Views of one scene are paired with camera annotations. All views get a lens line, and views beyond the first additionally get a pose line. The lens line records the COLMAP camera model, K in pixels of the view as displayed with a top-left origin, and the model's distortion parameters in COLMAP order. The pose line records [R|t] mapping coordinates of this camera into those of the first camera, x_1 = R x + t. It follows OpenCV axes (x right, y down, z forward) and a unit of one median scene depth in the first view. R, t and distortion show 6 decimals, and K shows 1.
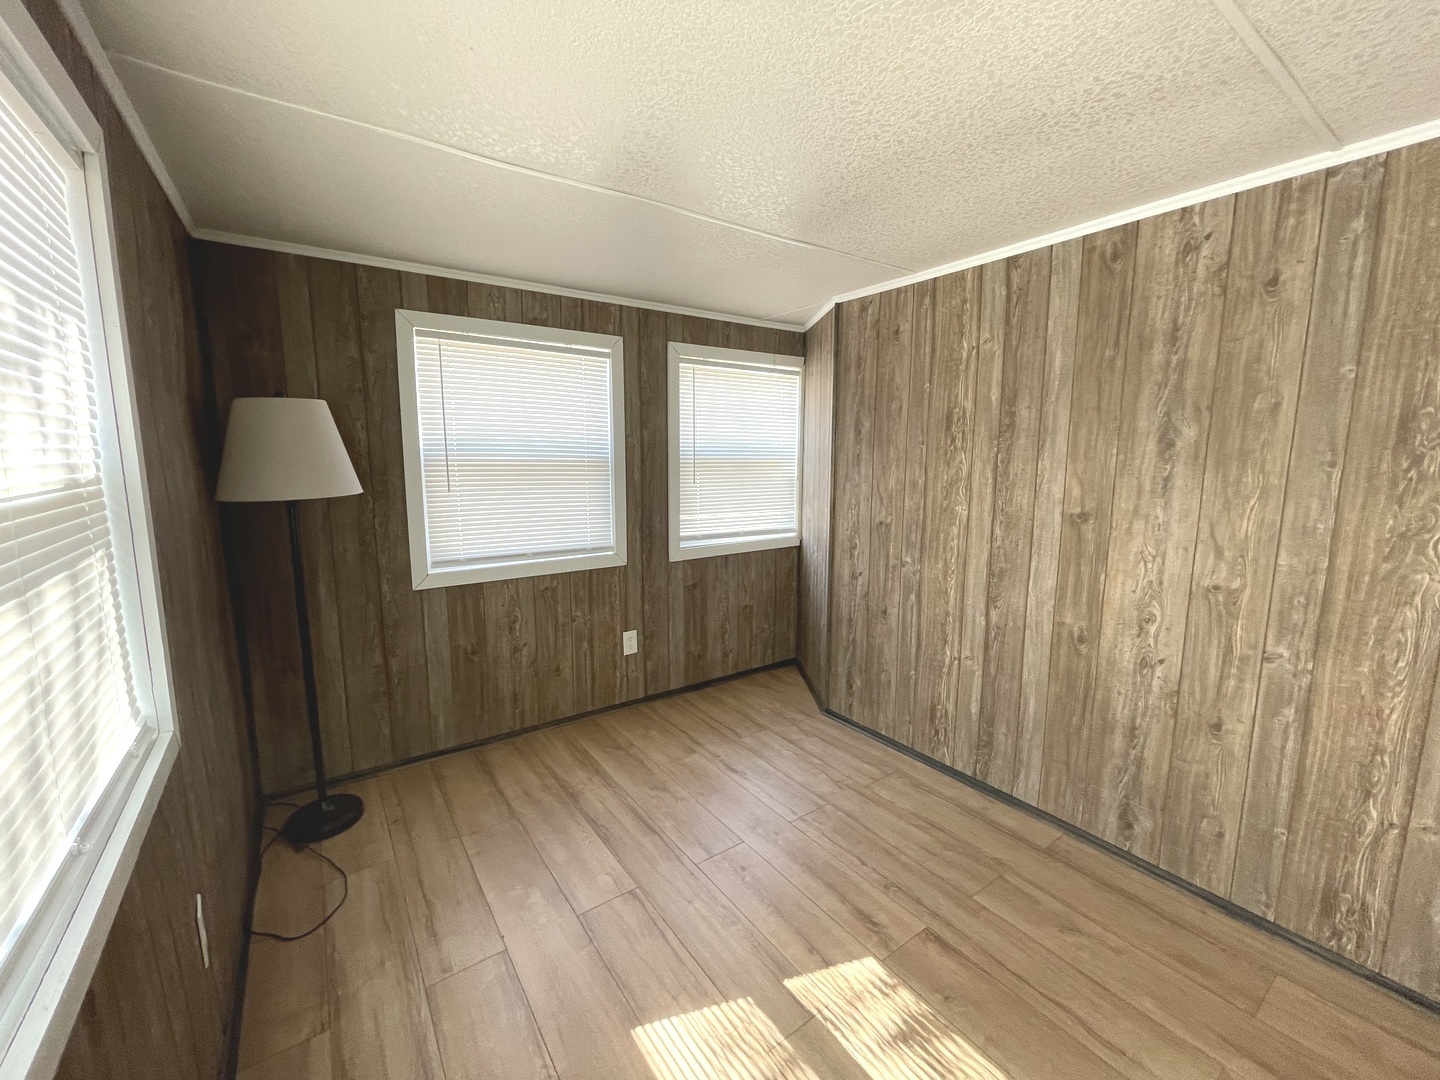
lens RADIAL K [[584.3, 0, 698.2], [0, 584.3, 536.2], [0, 0, 1]] dist [-0.003358, -0.000190]
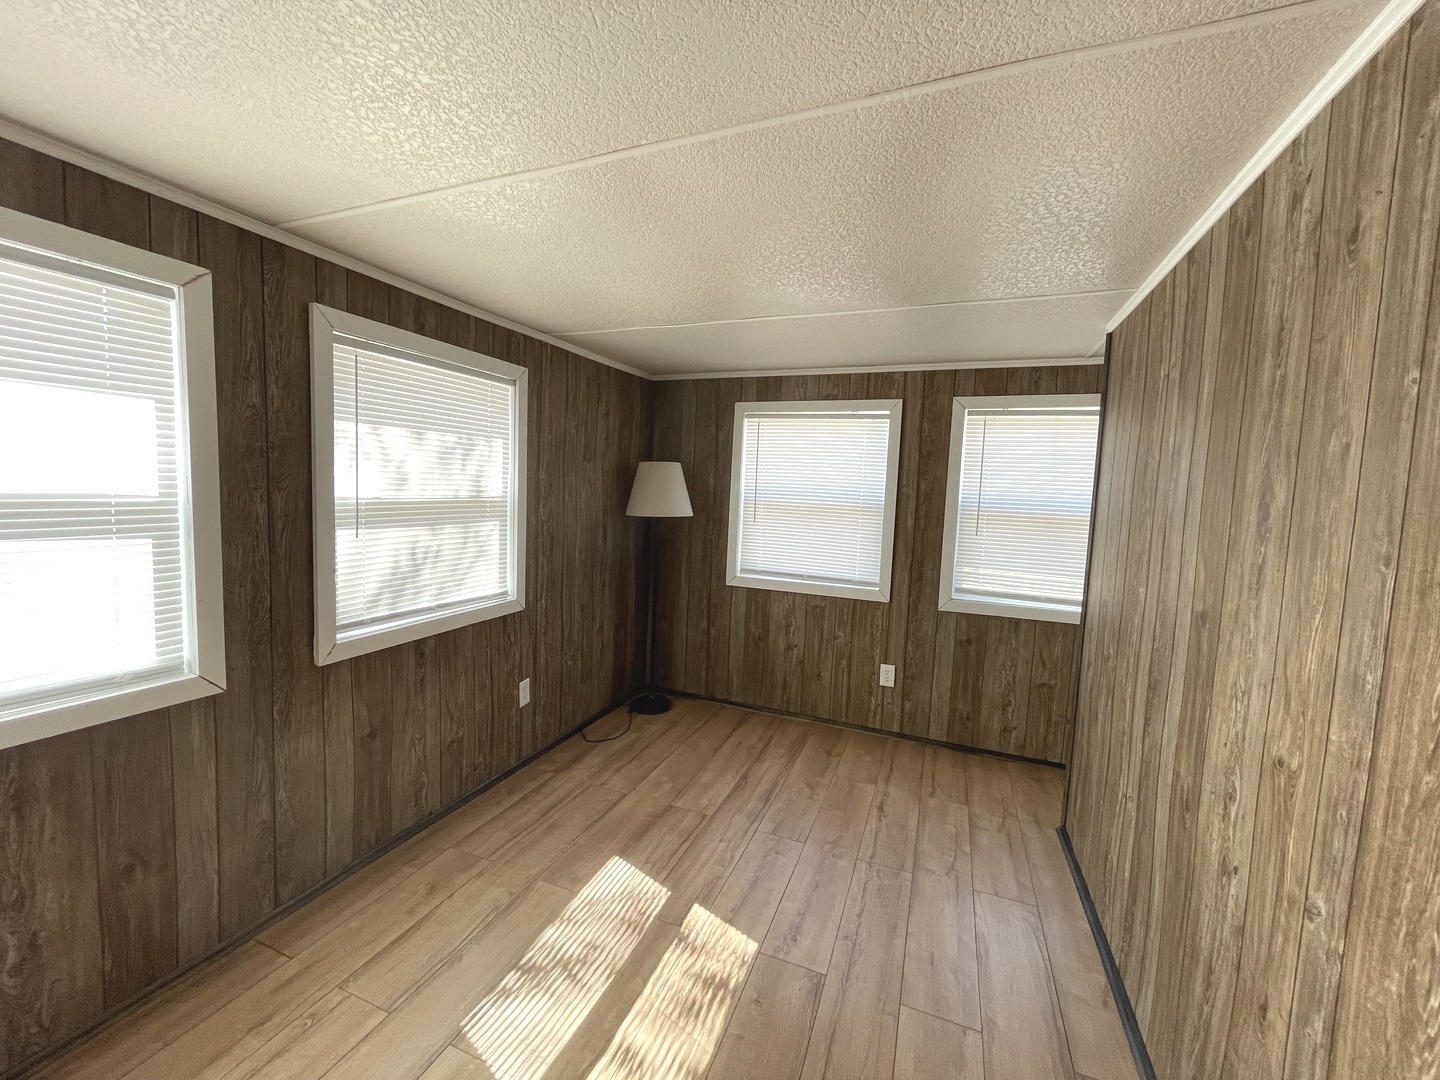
lens RADIAL K [[582.0, 0, 714.6], [0, 582.0, 536.1], [0, 0, 1]] dist [-0.002436, 0.000194]
pose [[0.544726, 0.090088, -0.833761, 0.689283], [-0.157895, 0.987450, 0.003536, -0.030282], [0.823615, 0.129721, 0.552114, 0.128086]]
